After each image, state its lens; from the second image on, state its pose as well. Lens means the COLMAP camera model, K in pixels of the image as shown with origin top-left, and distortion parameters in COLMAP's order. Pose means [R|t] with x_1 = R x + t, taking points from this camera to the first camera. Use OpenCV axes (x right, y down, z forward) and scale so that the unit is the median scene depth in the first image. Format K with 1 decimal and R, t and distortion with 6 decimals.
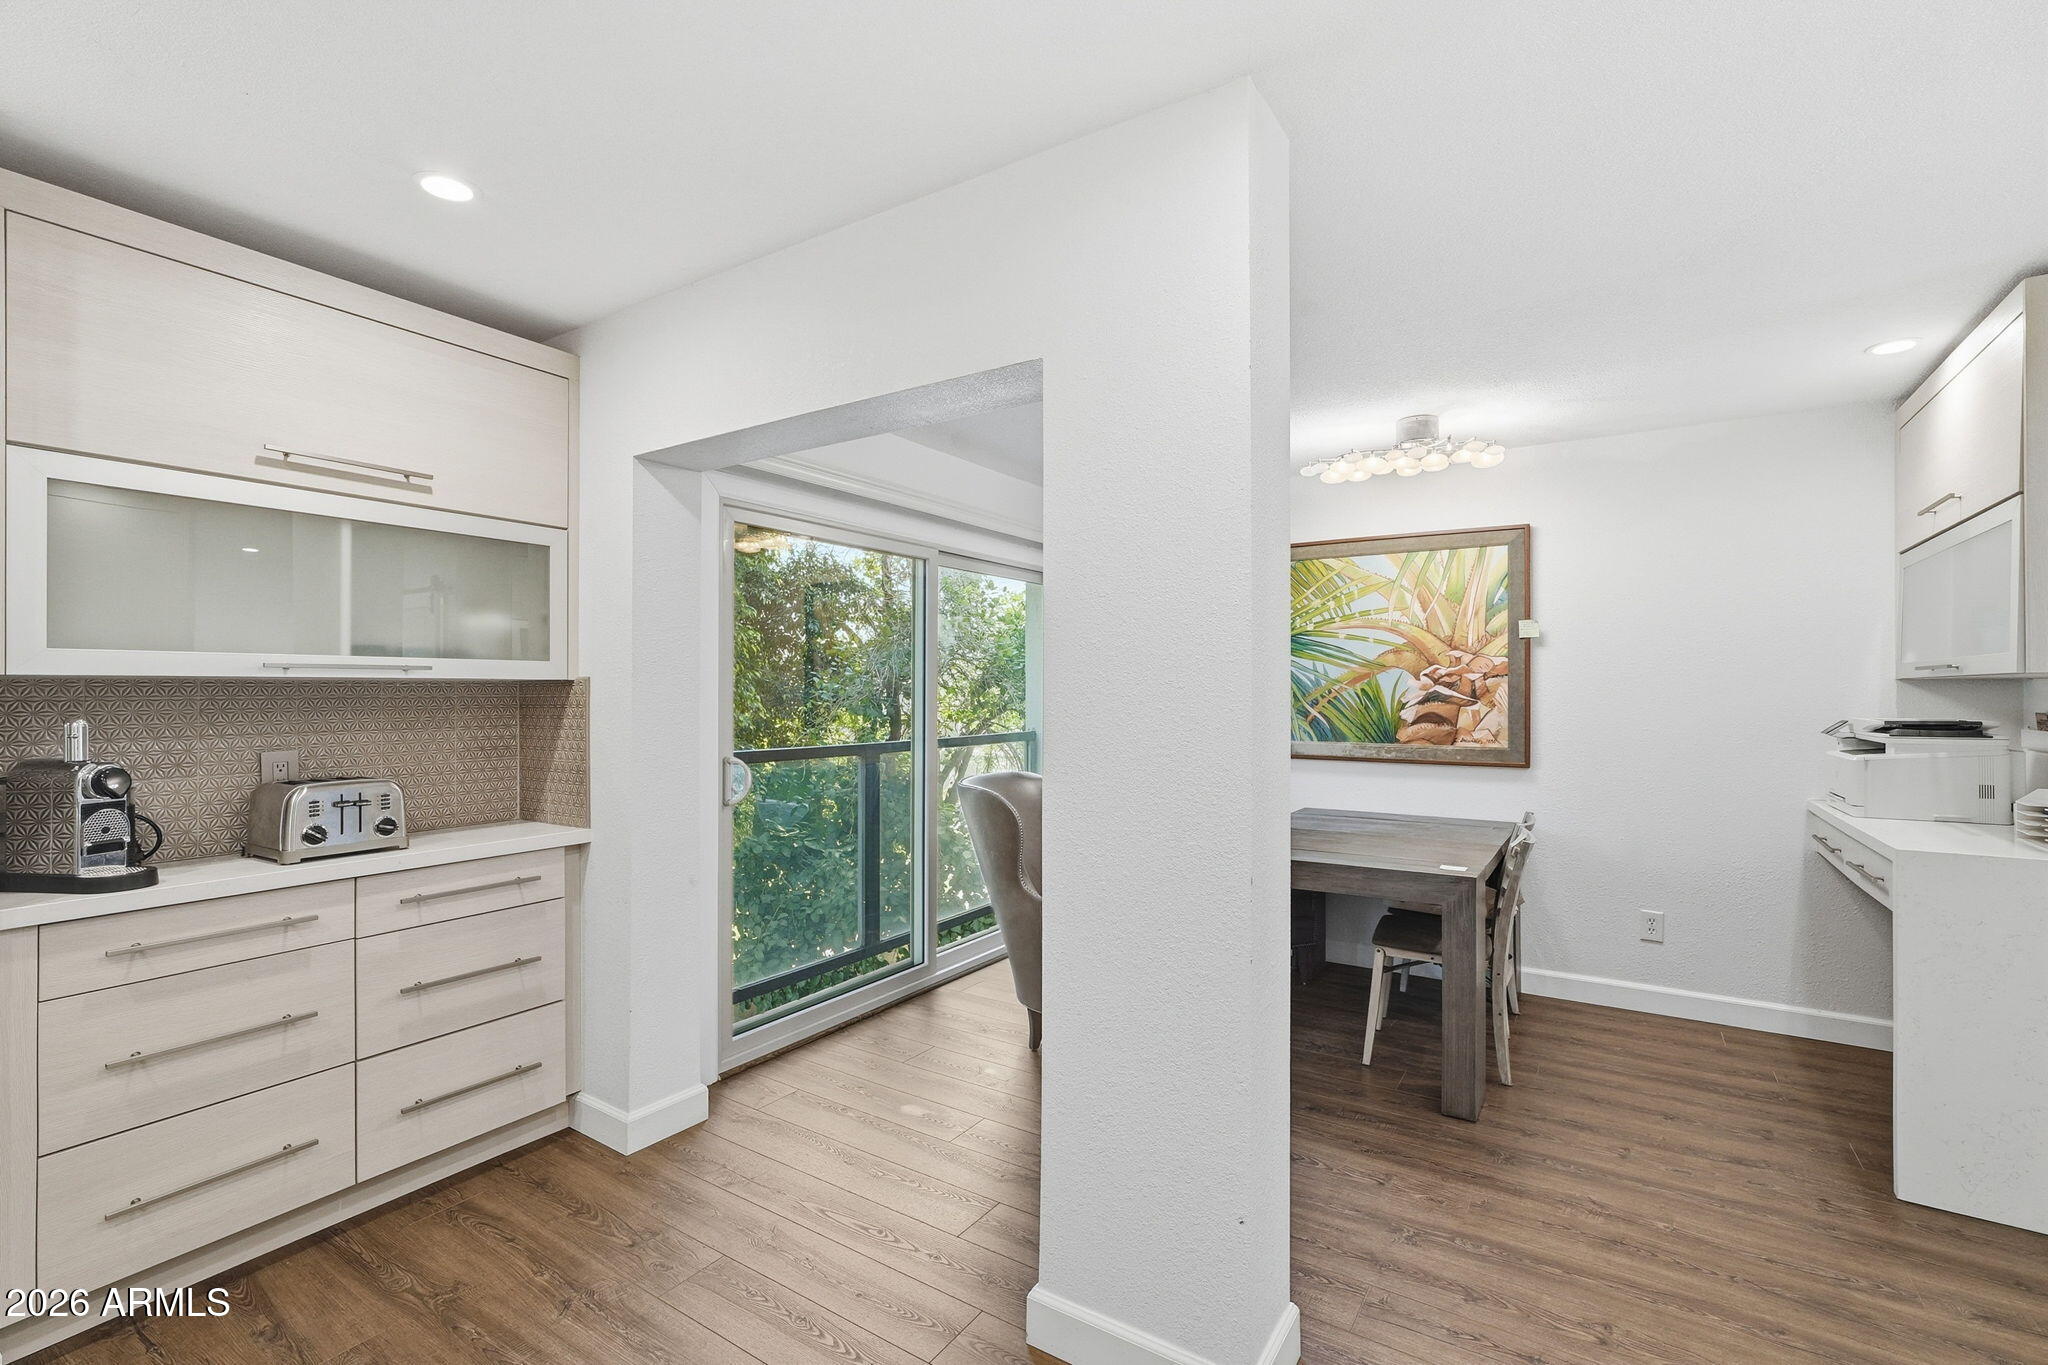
lens RADIAL K [[911.0, 0, 1025.3], [0, 911.0, 675.0], [0, 0, 1]] dist [-0.036242, 0.030225]
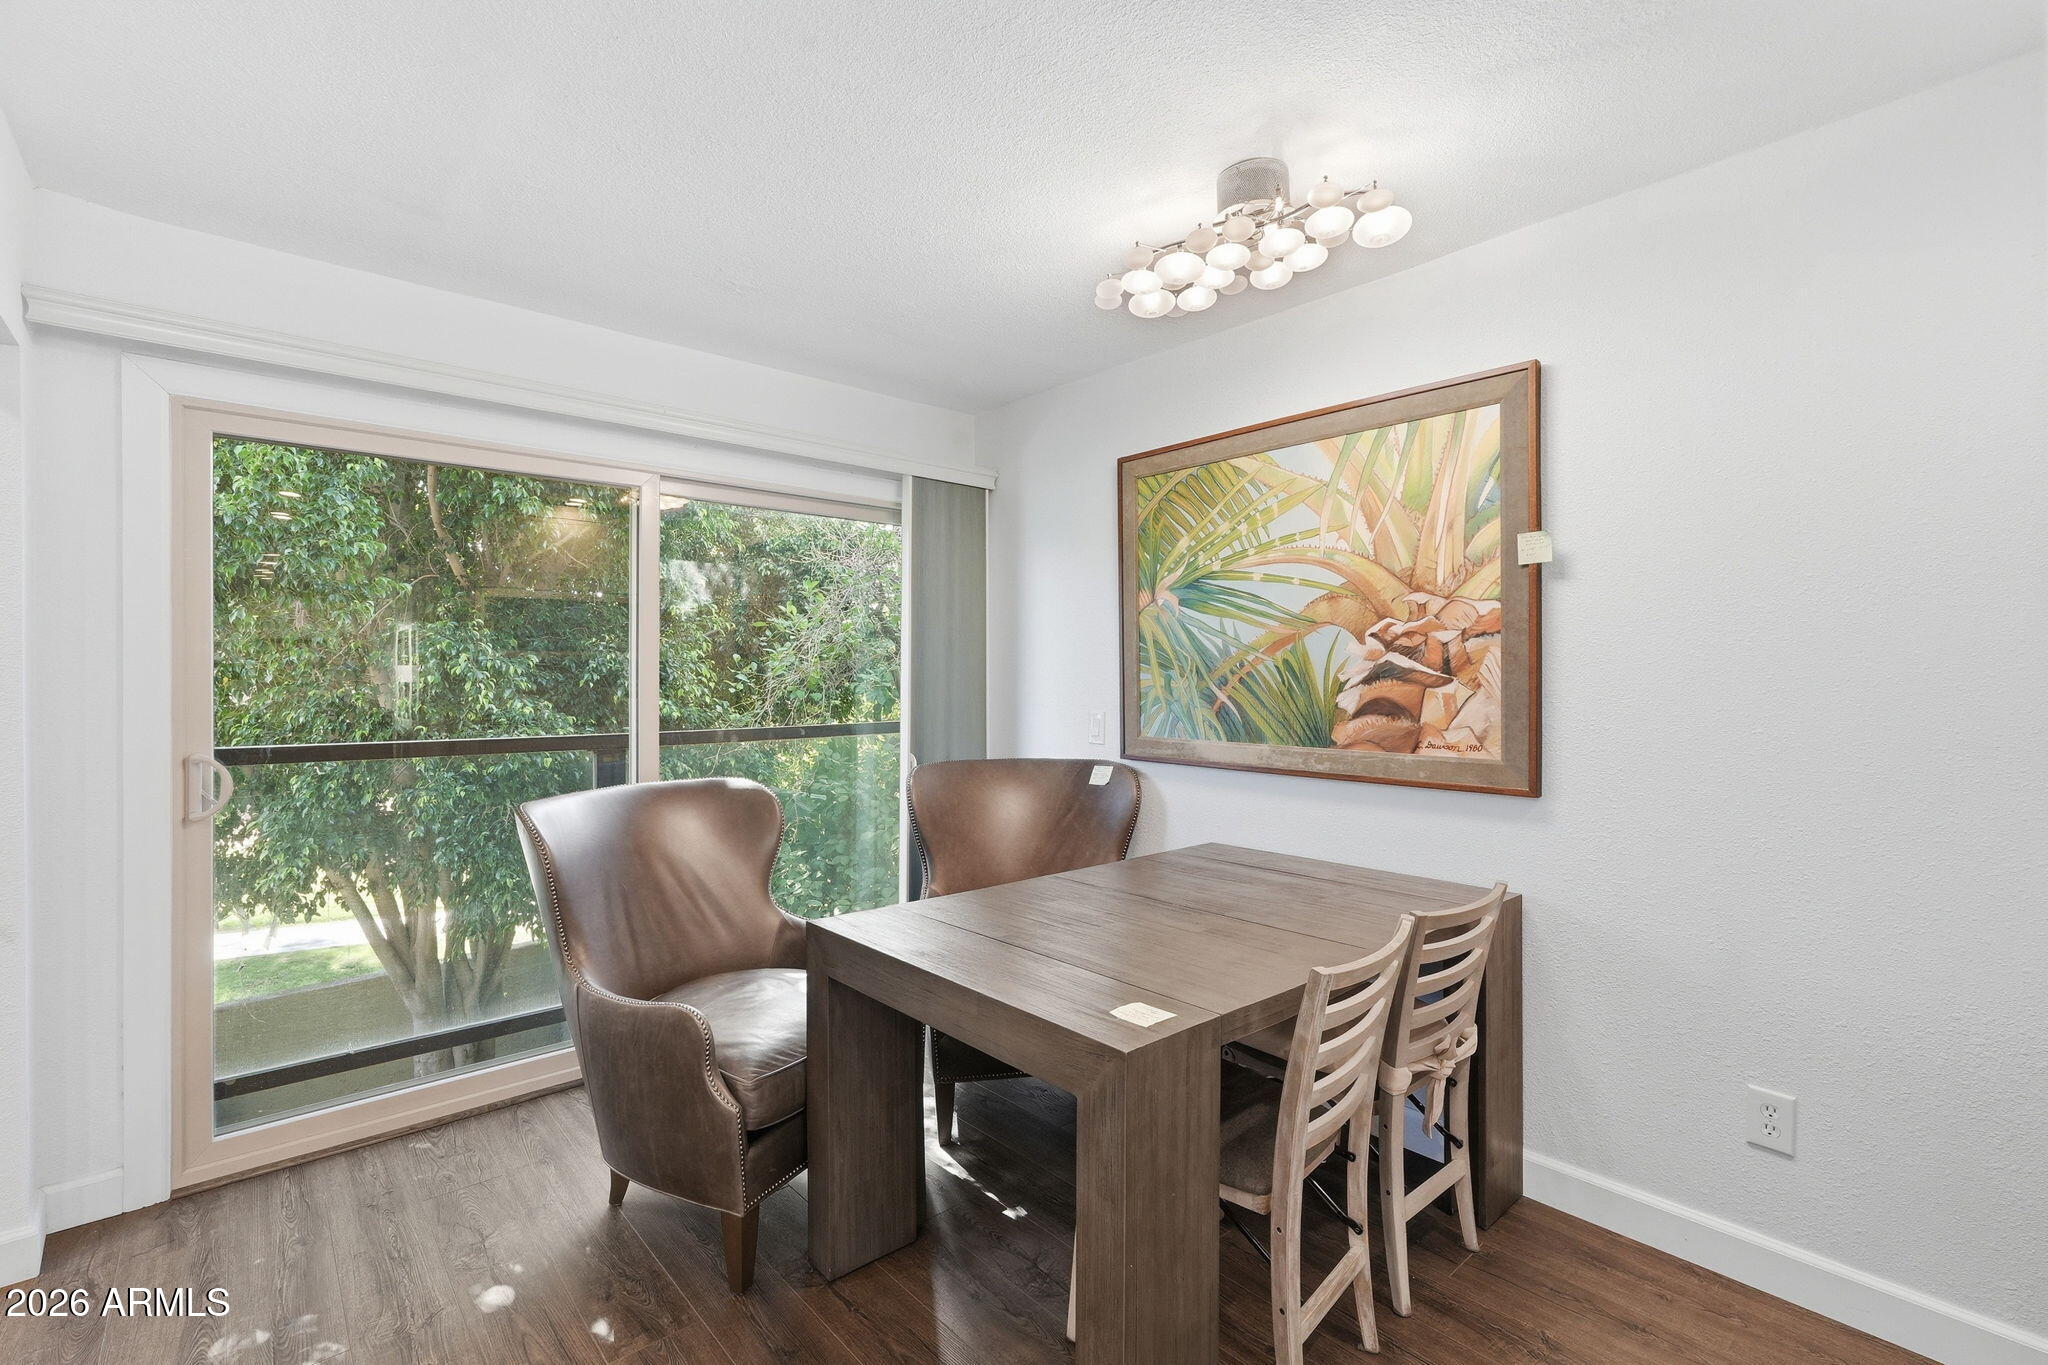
lens RADIAL K [[911.0, 0, 1025.3], [0, 911.0, 675.0], [0, 0, 1]] dist [-0.036242, 0.030225]
pose [[0.963599, -0.003060, -0.267334, 0.384529], [0.008077, 0.999811, 0.017667, 0.013917], [0.267230, -0.019183, 0.963442, 0.361288]]
